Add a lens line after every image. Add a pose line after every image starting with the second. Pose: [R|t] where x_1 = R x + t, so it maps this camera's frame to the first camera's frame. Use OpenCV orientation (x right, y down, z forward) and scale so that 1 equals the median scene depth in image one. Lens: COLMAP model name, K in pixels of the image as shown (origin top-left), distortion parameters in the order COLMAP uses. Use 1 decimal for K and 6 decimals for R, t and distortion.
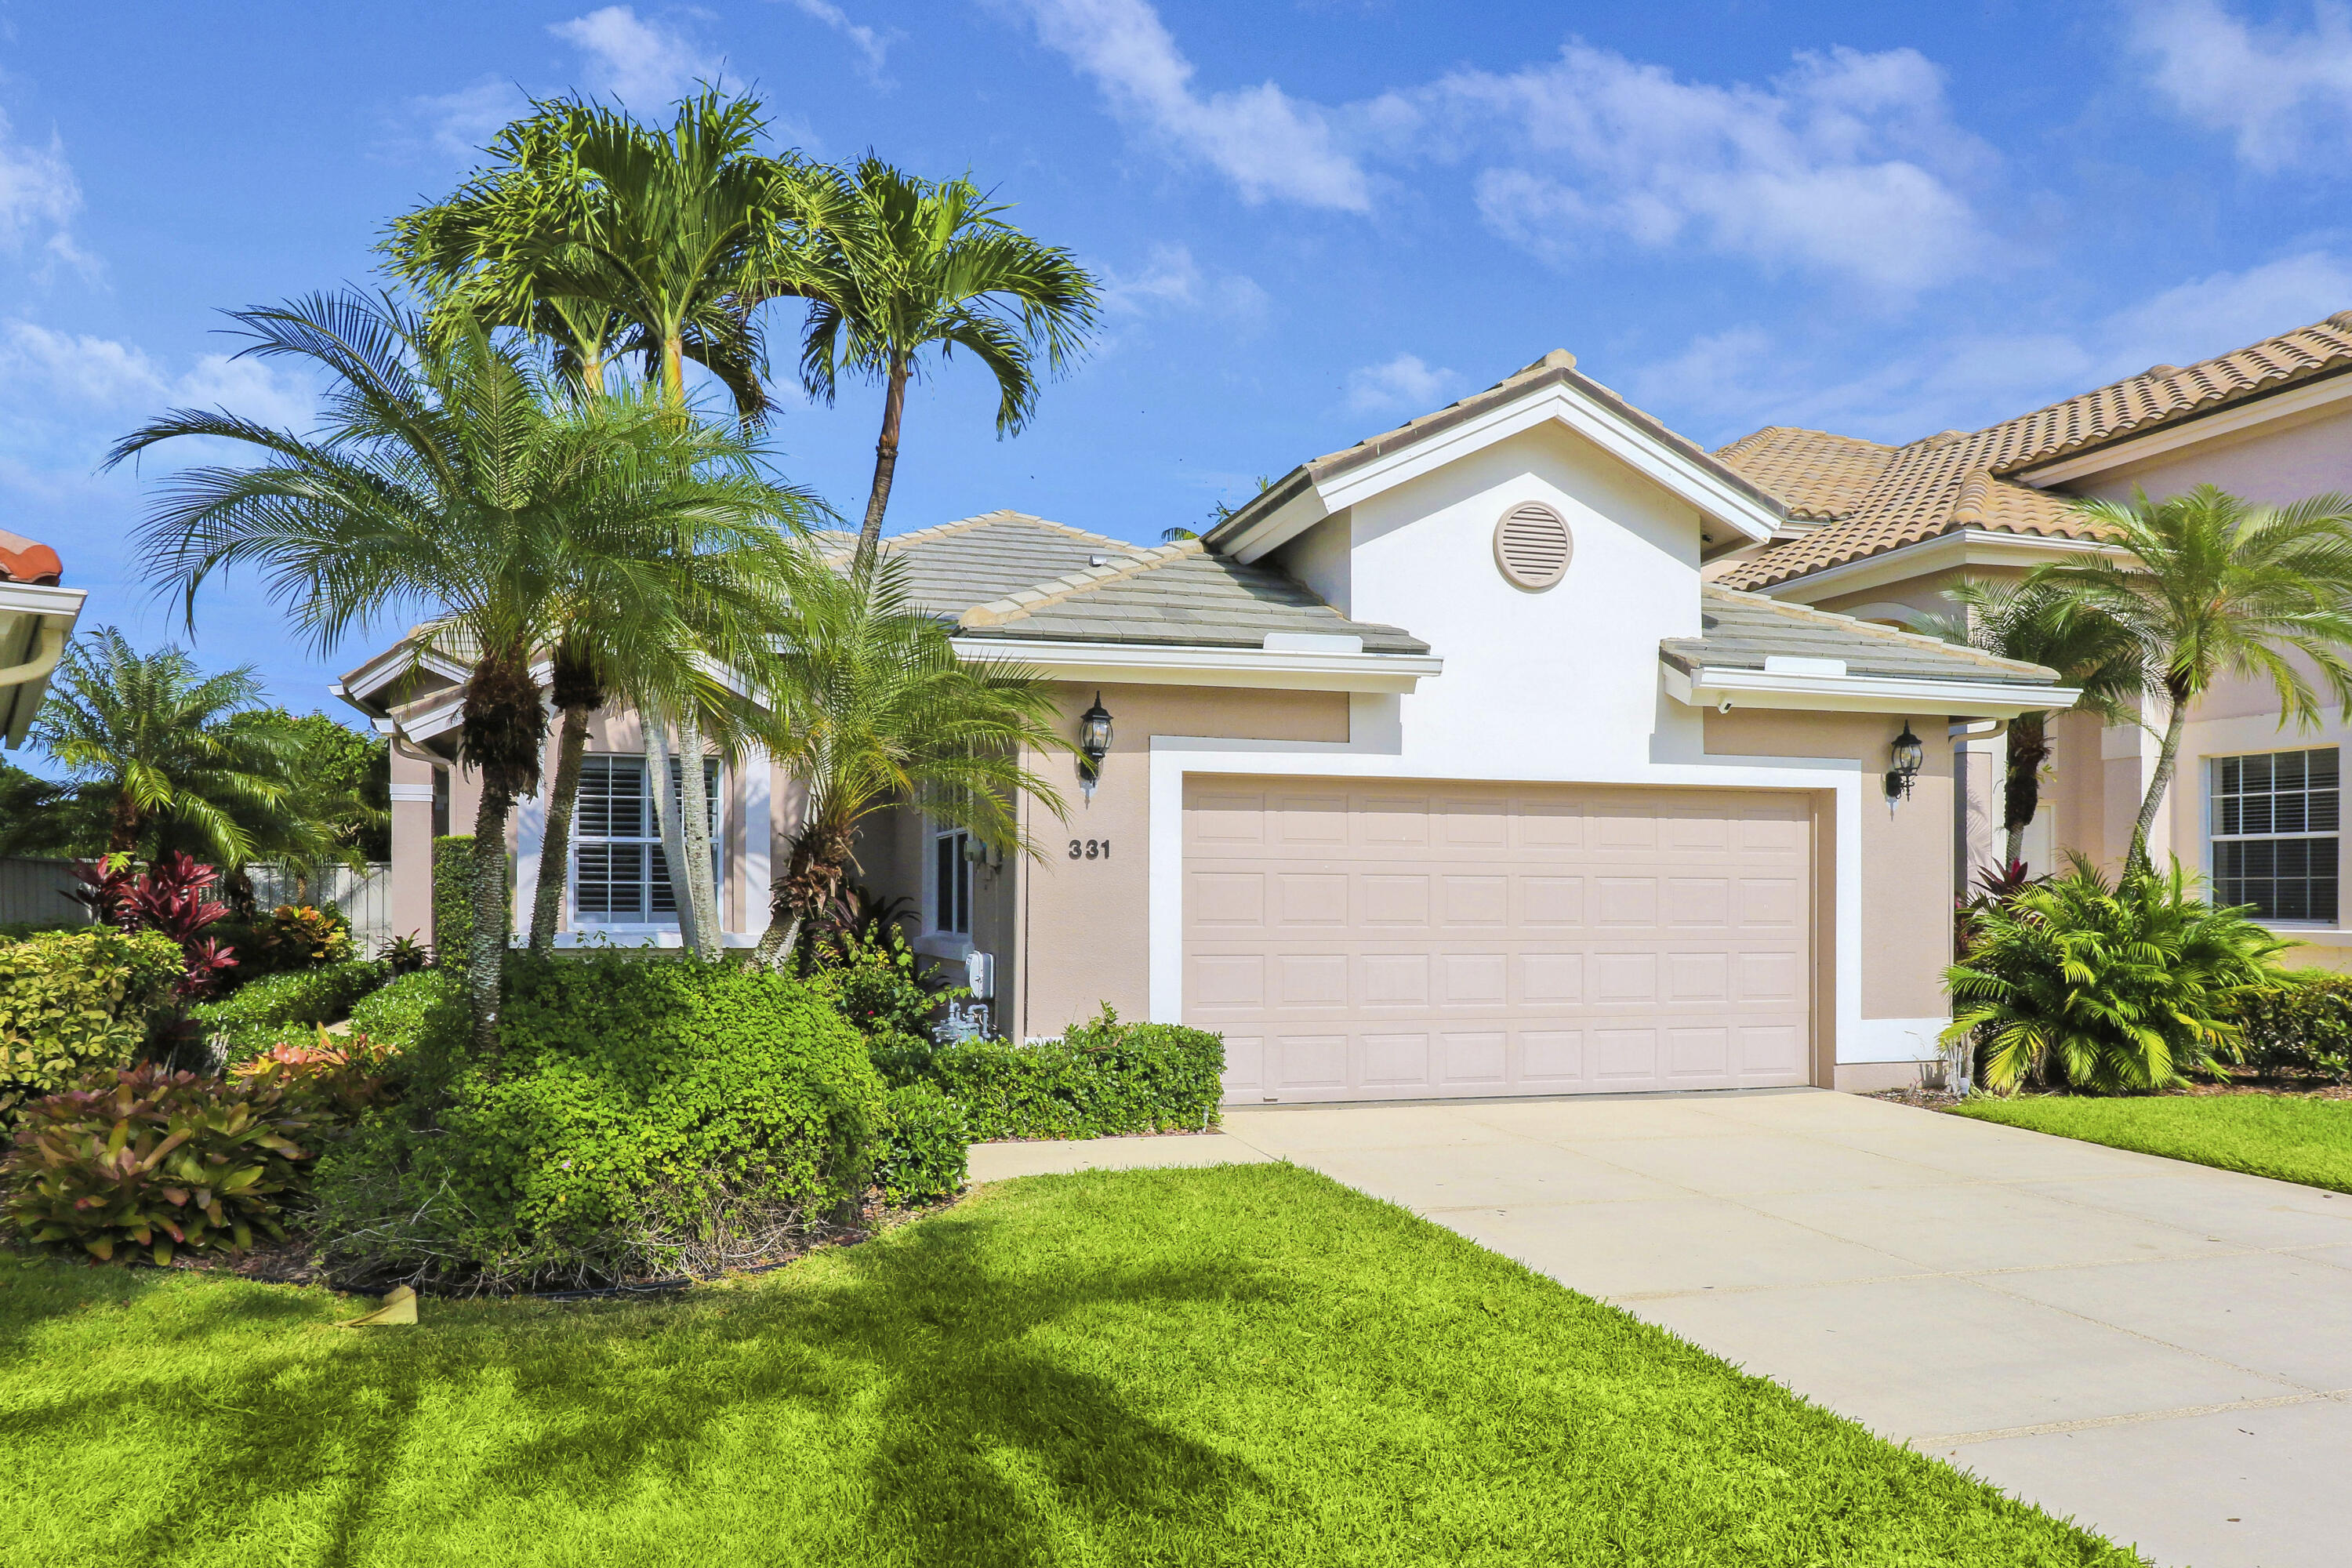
lens RADIAL K [[1641.4, 0, 1178.9], [0, 1641.4, 879.1], [0, 0, 1]] dist [0.001795, 0.000335]
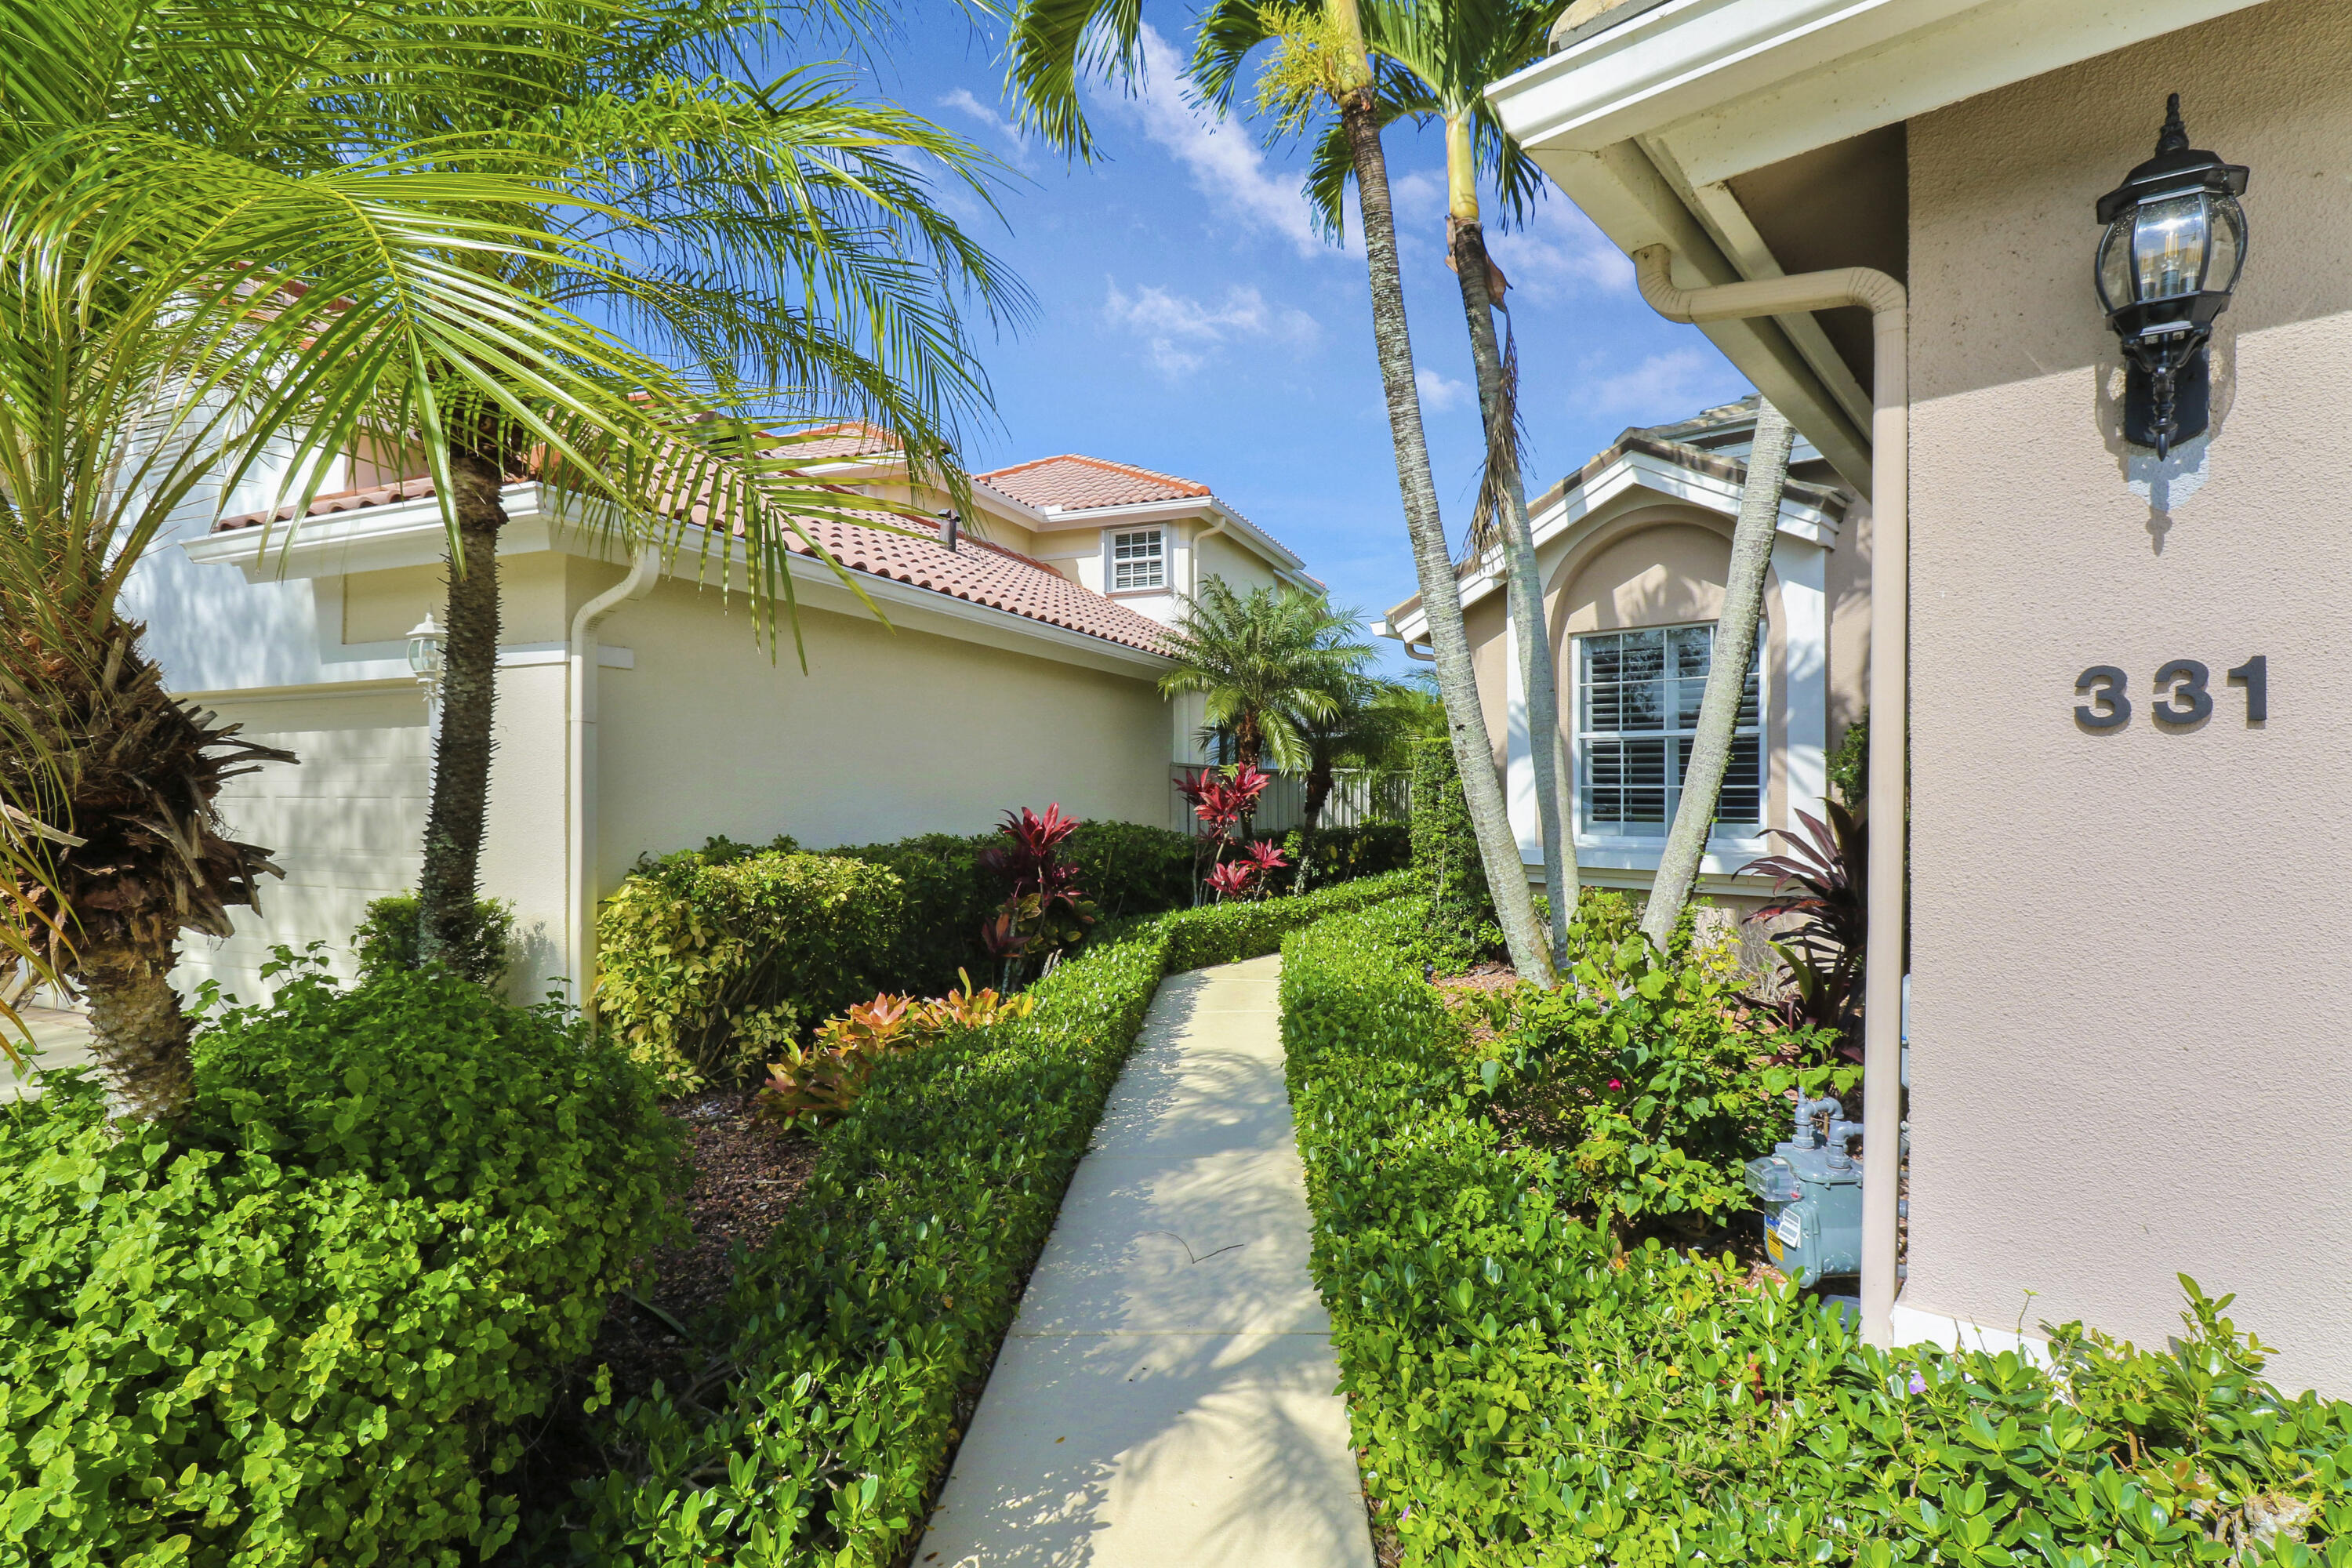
lens RADIAL K [[1103.7, 0, 1165.0], [0, 1103.7, 769.4], [0, 0, 1]] dist [-0.001264, -0.000522]
pose [[0.509544, -0.012998, -0.860347, 0.018039], [0.009754, 0.999909, -0.009330, -0.004921], [0.860389, -0.003638, 0.509624, 0.681517]]
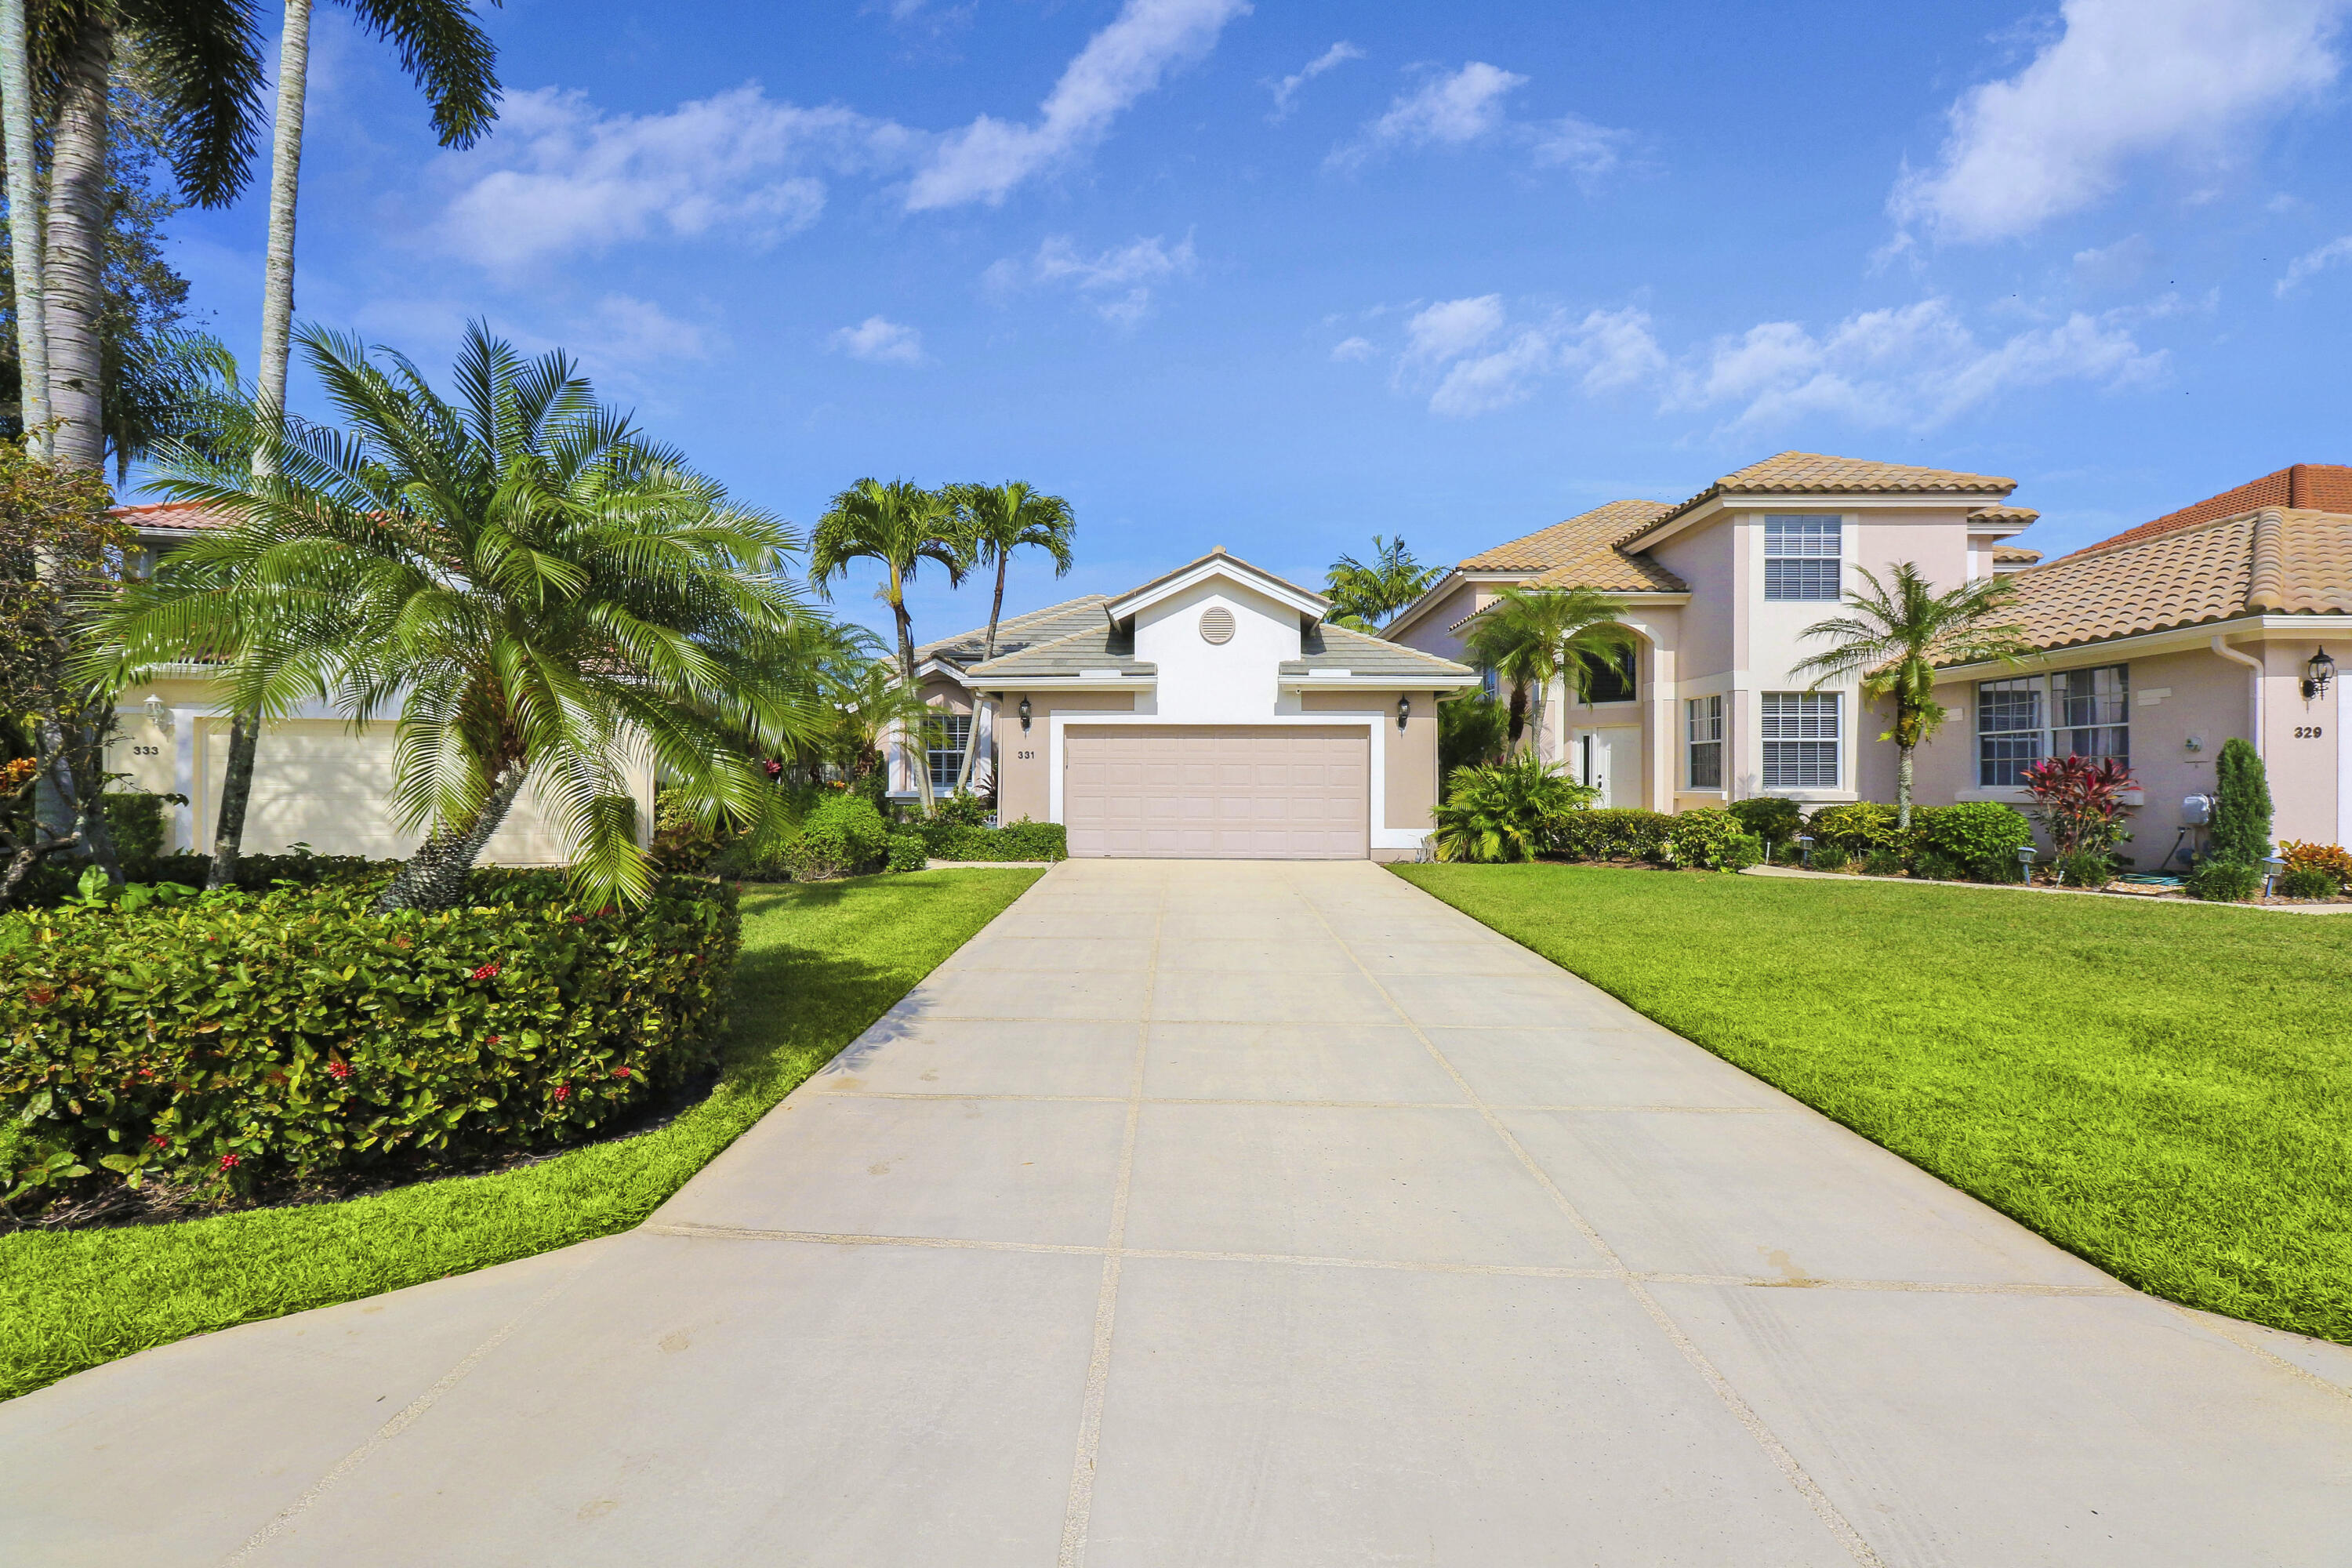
lens RADIAL K [[1103.7, 0, 1165.0], [0, 1103.7, 769.4], [0, 0, 1]] dist [-0.001264, -0.000522]
pose [[0.946145, -0.005063, -0.323704, 0.645519], [0.003772, 0.999982, -0.004617, 0.012024], [0.323721, 0.003148, 0.946147, -0.519221]]
